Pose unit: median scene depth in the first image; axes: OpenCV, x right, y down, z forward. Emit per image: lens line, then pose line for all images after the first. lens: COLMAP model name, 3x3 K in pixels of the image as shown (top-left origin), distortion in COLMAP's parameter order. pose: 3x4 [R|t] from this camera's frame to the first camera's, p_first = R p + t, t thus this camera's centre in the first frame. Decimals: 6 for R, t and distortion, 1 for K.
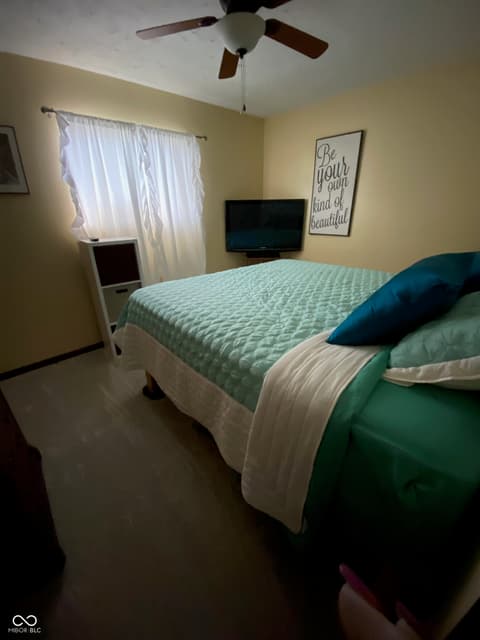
lens RADIAL K [[265.0, 0, 238.7], [0, 265.0, 322.0], [0, 0, 1]] dist [-0.002819, -0.004838]
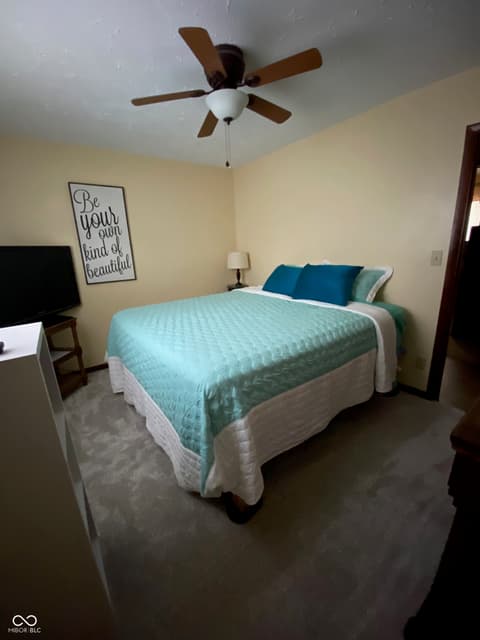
lens RADIAL K [[265.0, 0, 238.6], [0, 265.0, 320.2], [0, 0, 1]] dist [-0.002819, -0.004838]
pose [[0.127726, -0.253126, 0.958965, -0.584494], [0.422972, 0.888452, 0.178178, -0.196361], [-0.897096, 0.382858, 0.220543, 0.466482]]
